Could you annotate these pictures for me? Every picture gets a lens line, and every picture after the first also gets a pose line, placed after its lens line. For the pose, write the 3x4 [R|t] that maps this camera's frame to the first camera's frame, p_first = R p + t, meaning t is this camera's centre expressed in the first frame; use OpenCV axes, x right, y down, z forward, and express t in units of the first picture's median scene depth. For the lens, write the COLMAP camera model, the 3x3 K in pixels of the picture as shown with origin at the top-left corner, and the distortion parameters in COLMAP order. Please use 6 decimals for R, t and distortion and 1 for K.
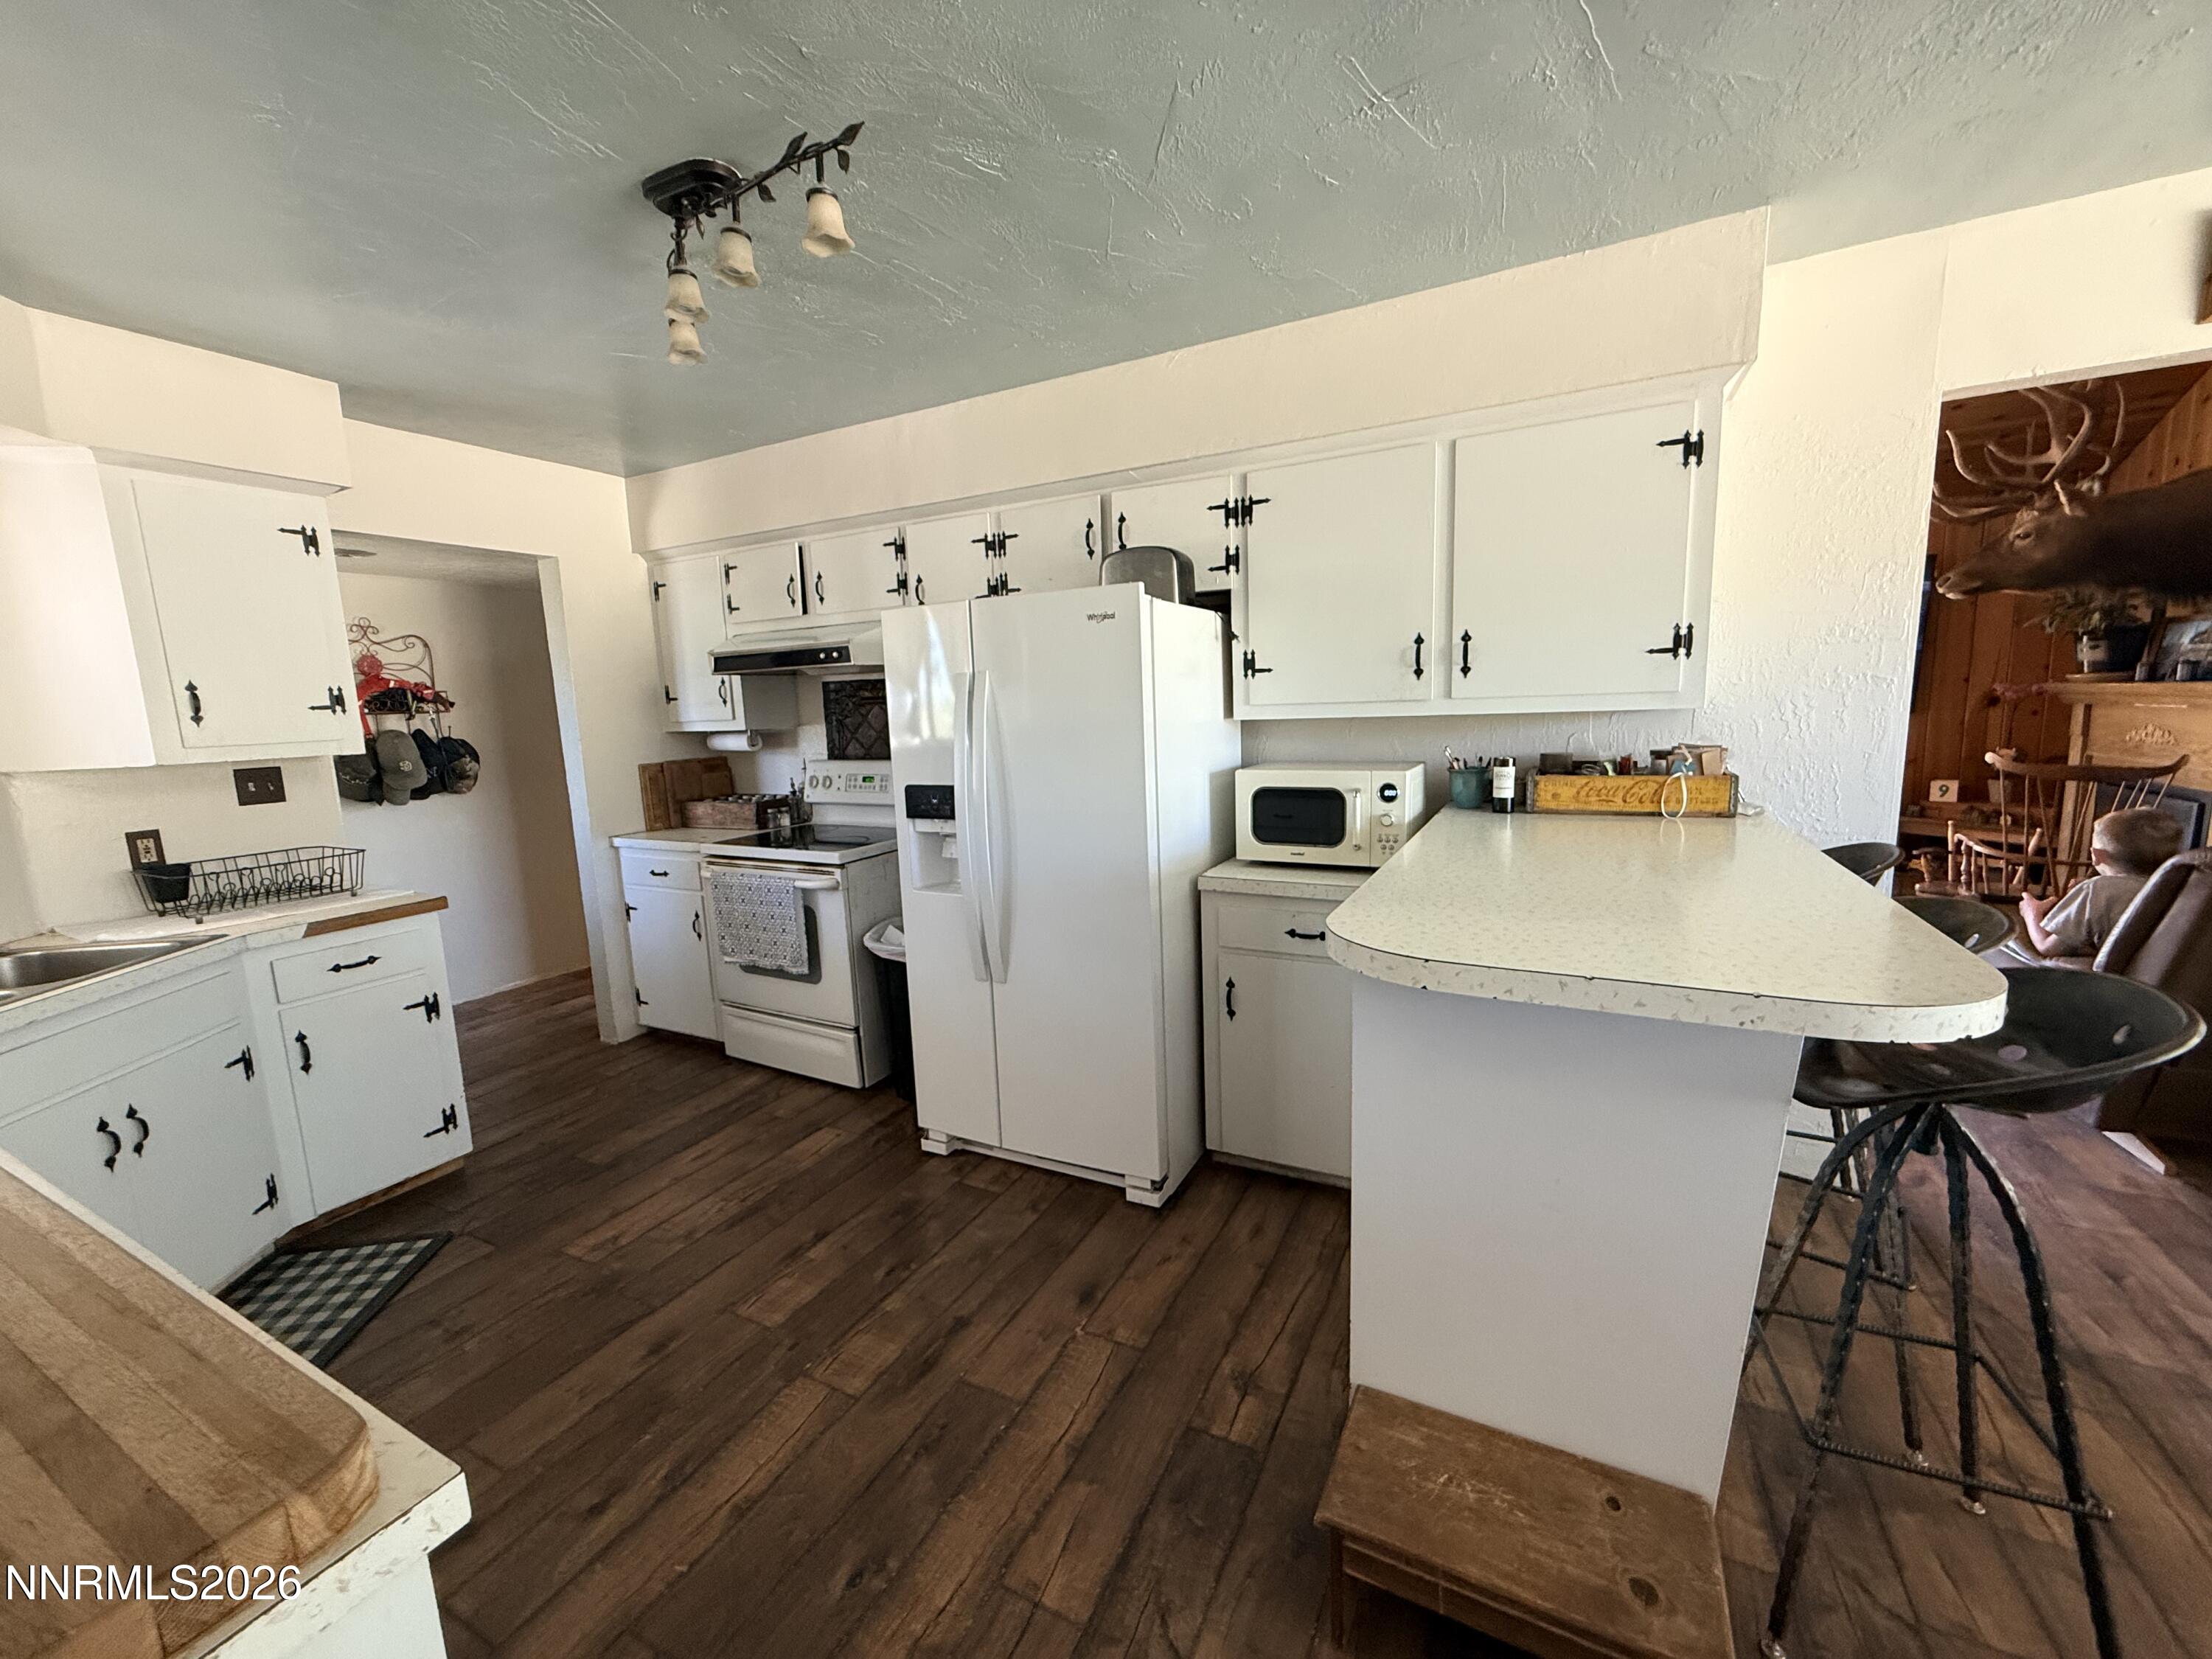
lens RADIAL K [[881.0, 0, 1097.5], [0, 881.0, 829.7], [0, 0, 1]] dist [0.000736, 0.000060]
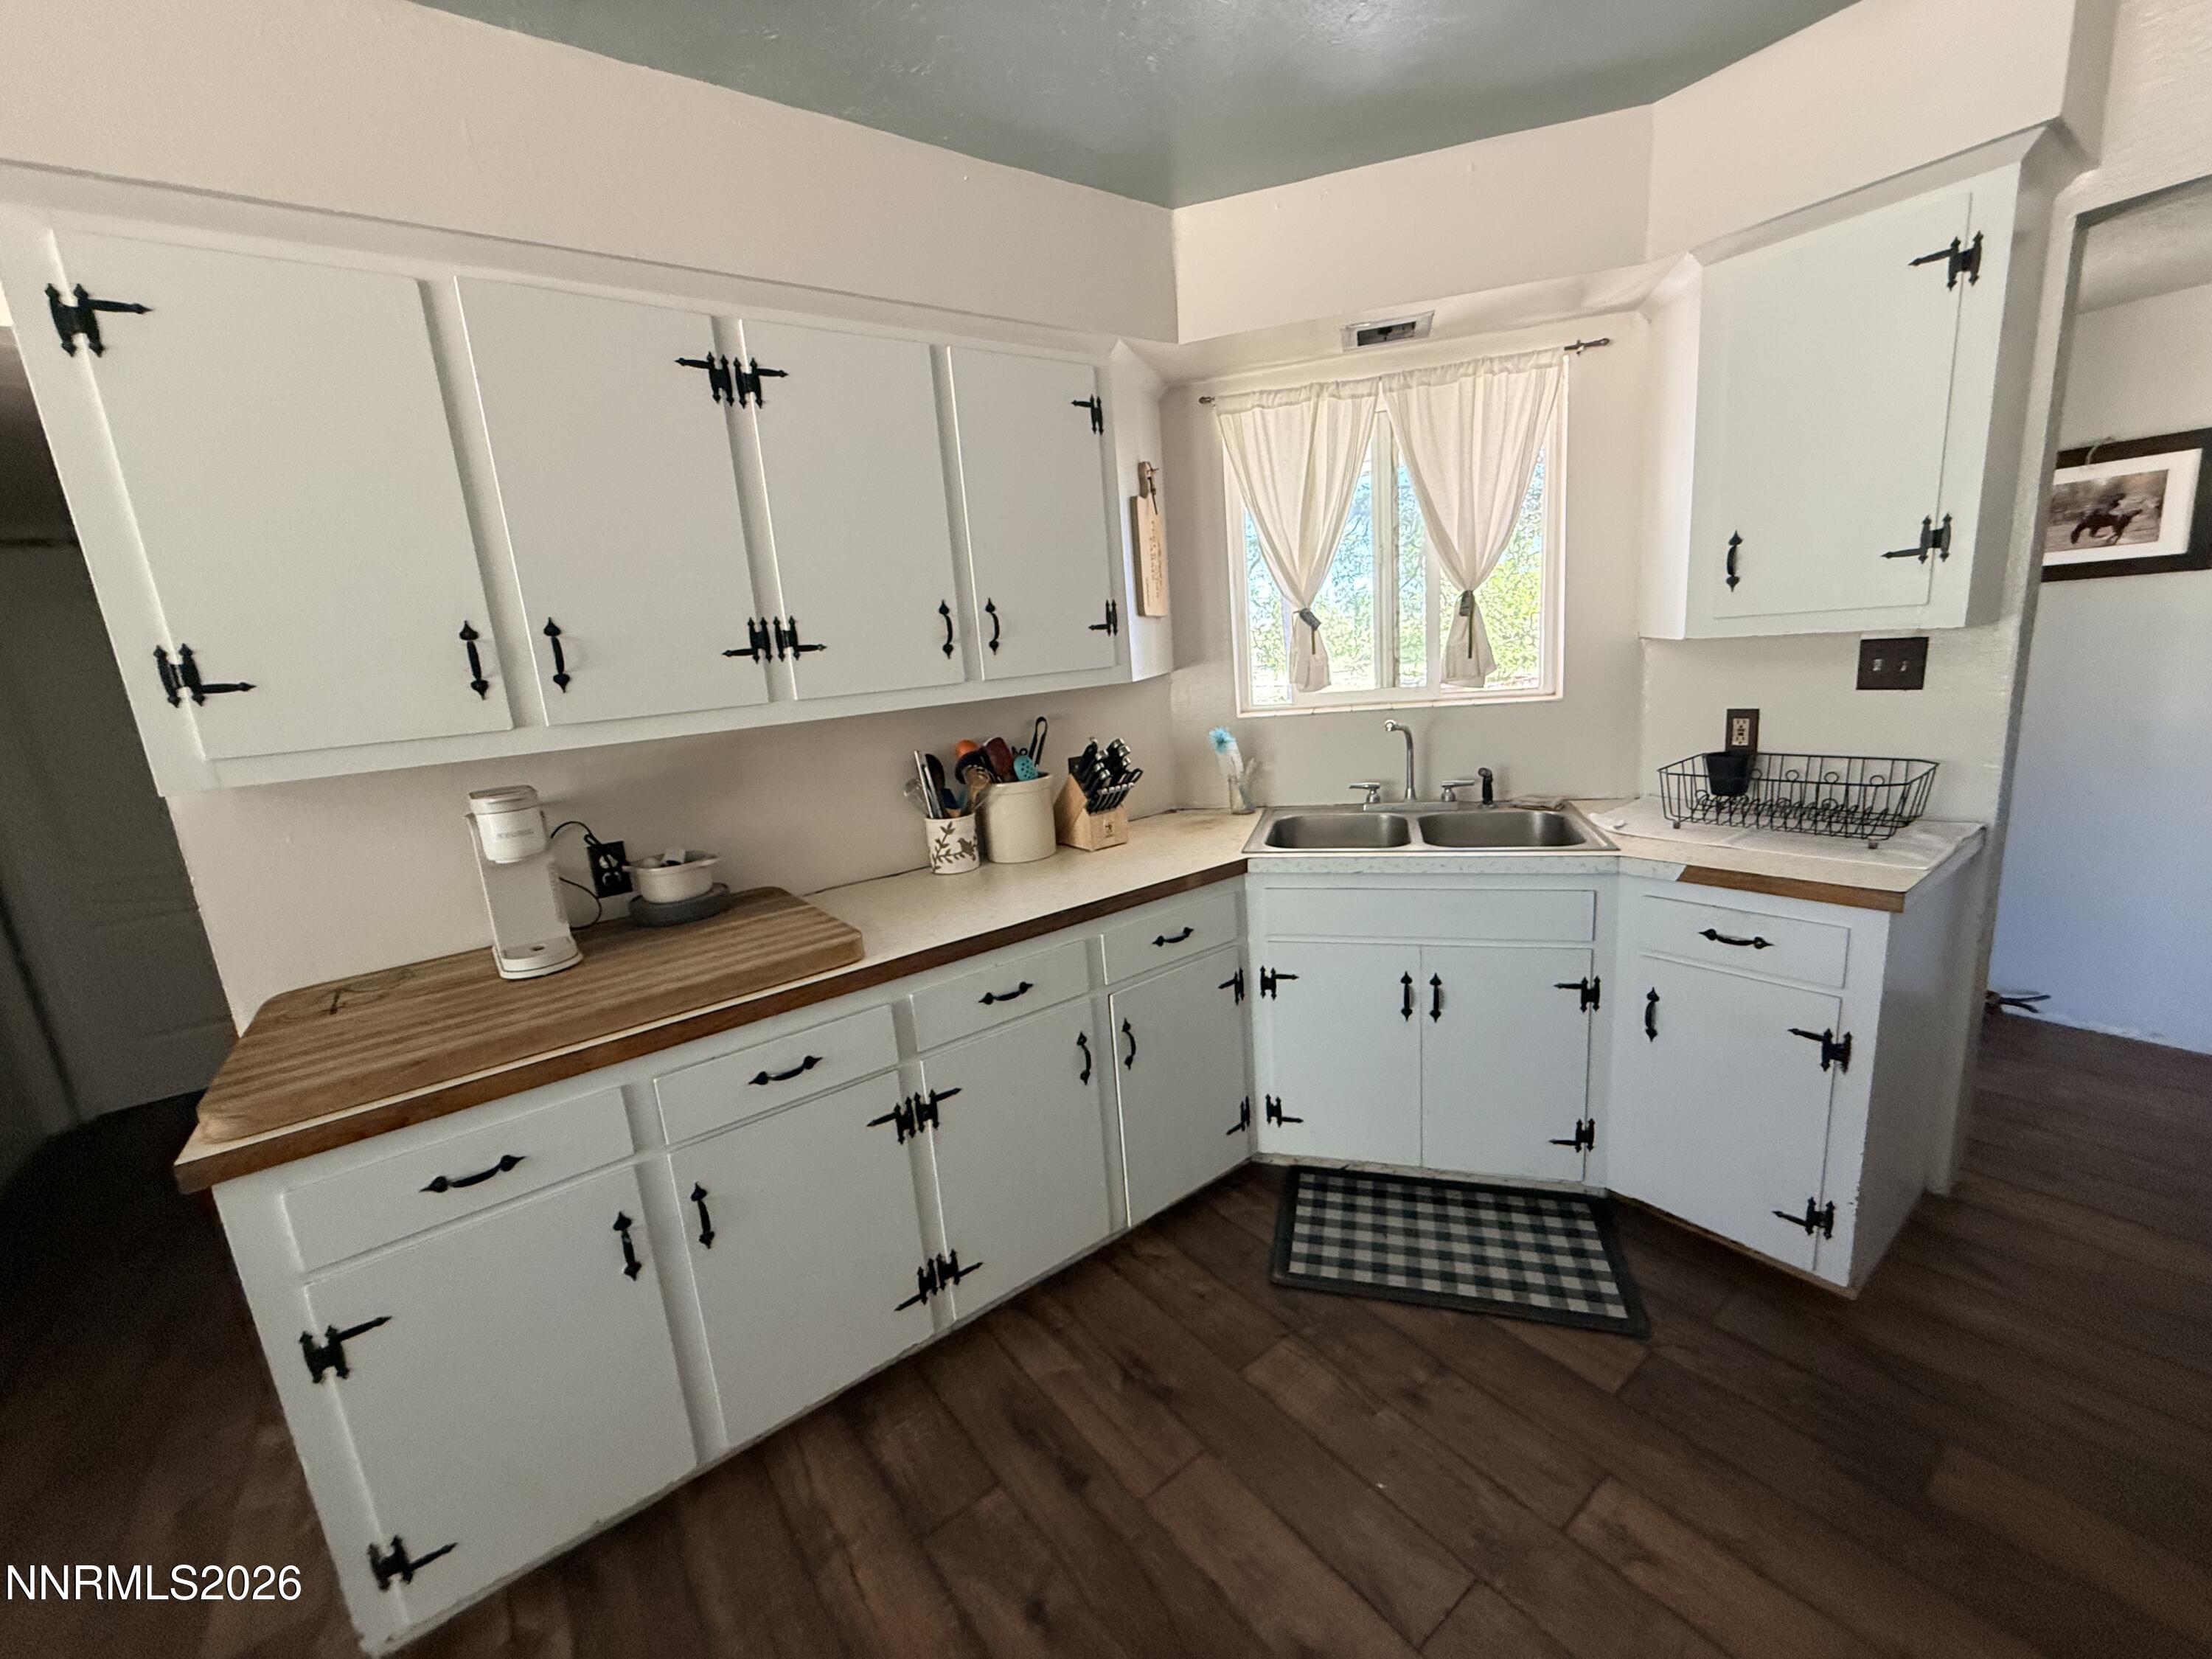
lens RADIAL K [[881.0, 0, 1097.5], [0, 881.0, 829.7], [0, 0, 1]] dist [0.000736, 0.000060]
pose [[-0.421748, 0.260649, -0.868442, -0.033421], [-0.034520, 0.952481, 0.302636, -0.129324], [0.906056, 0.157615, -0.392709, 0.807497]]
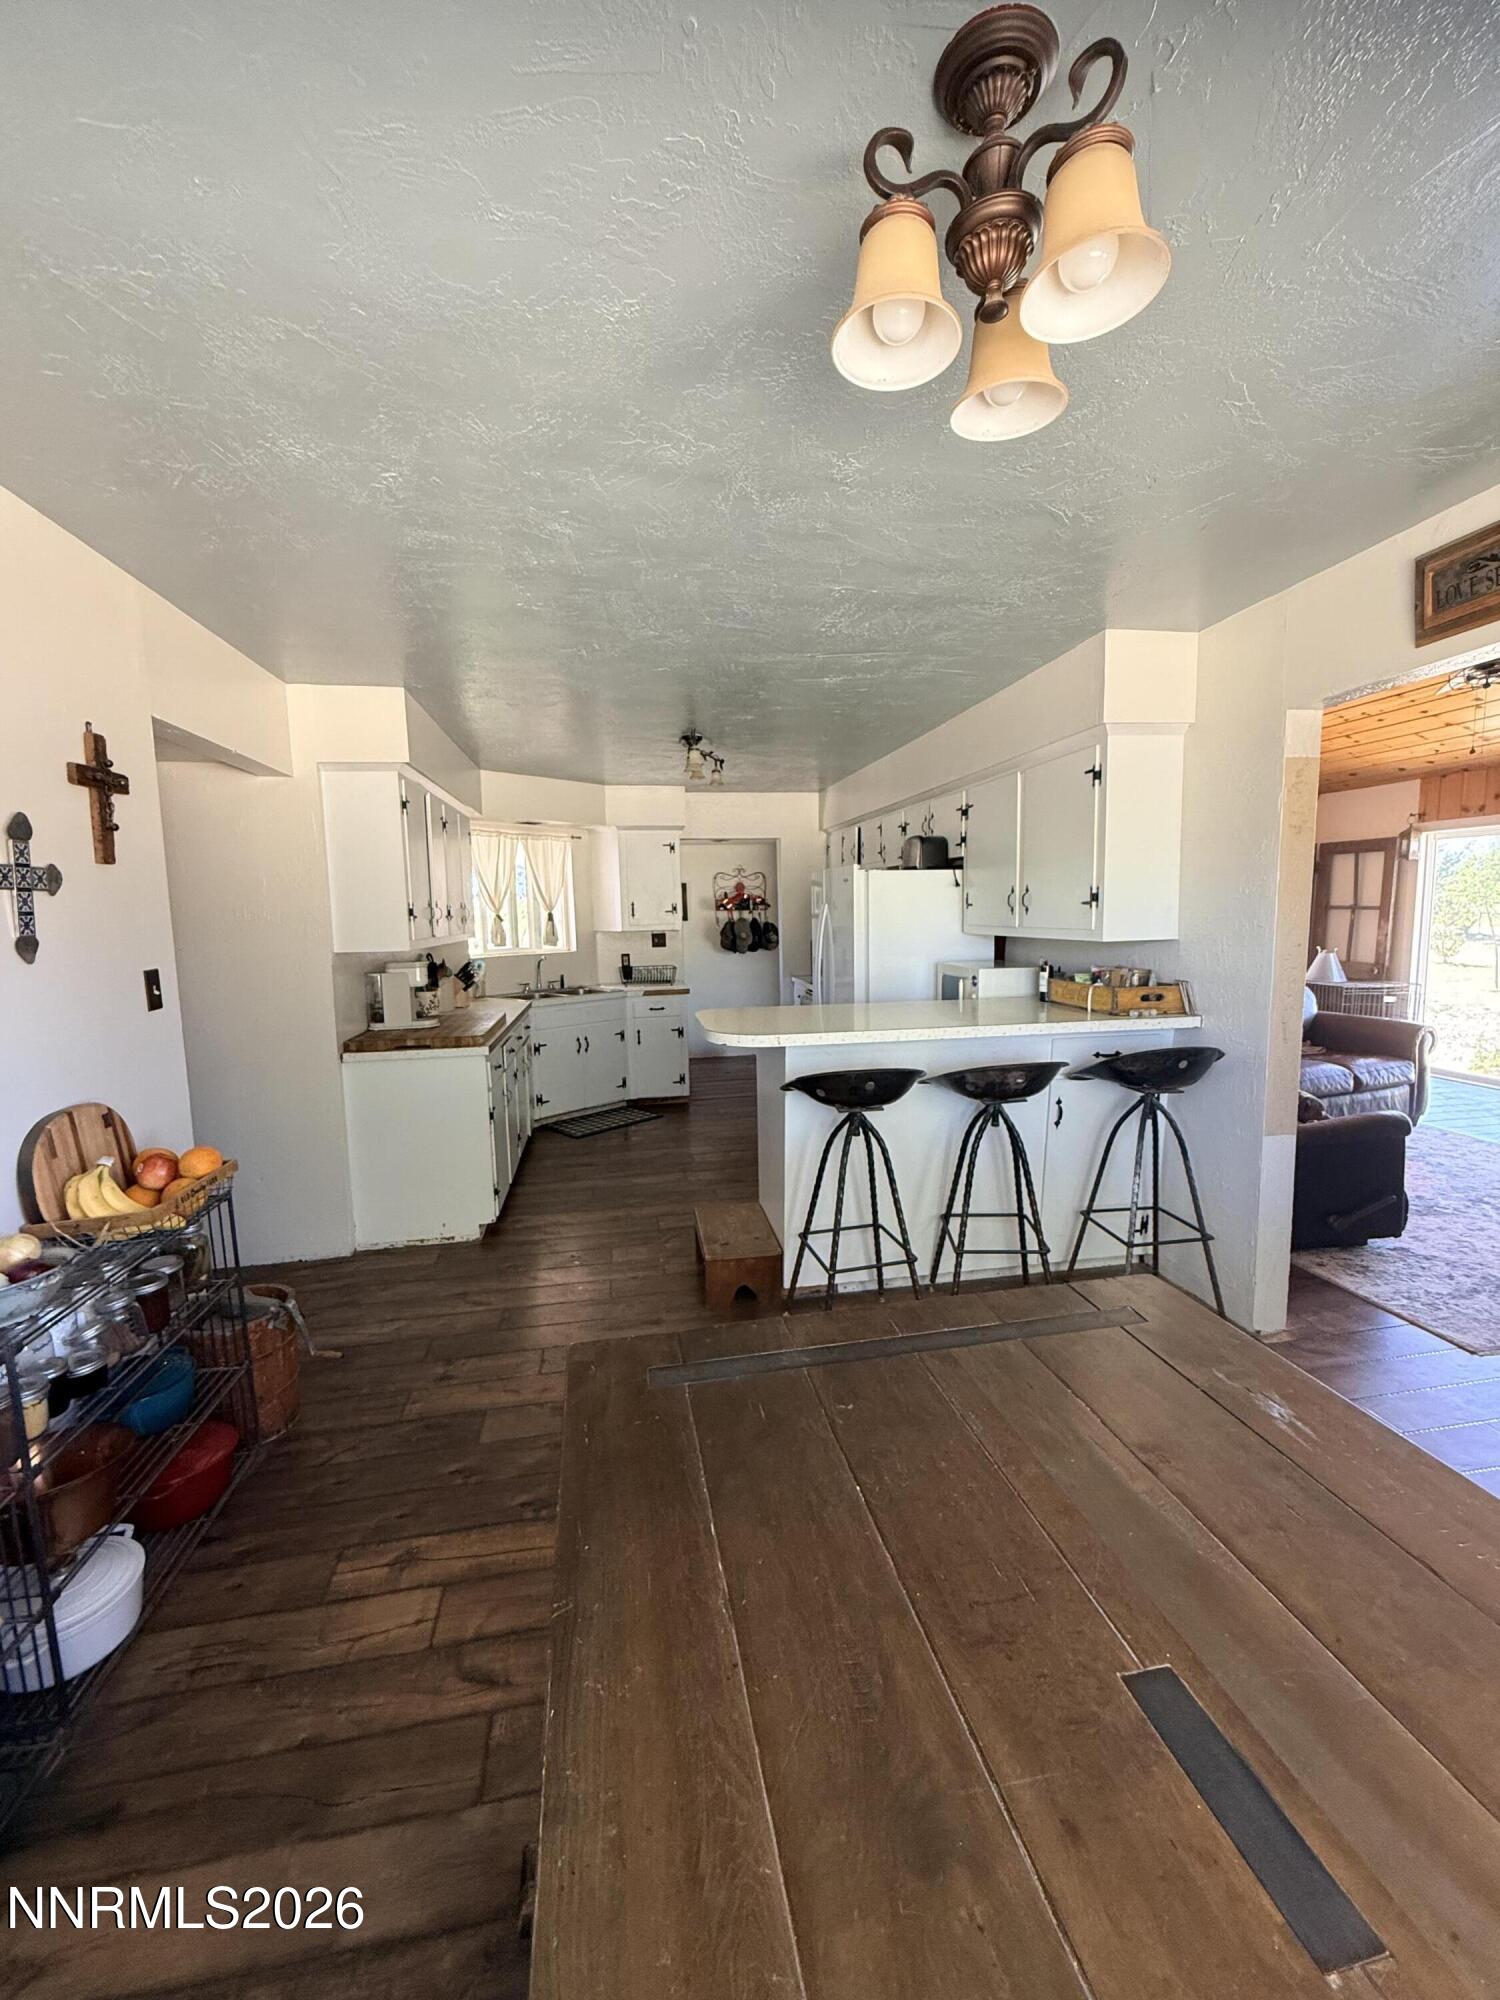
lens RADIAL K [[796.5, 0, 750.0], [0, 796.5, 1000.0], [0, 0, 1]] dist [0.000736, 0.000060]
pose [[0.614515, 0.114028, -0.780621, 1.207727], [-0.117784, 0.991670, 0.052136, -0.032585], [0.780063, 0.059906, 0.622827, -0.277669]]
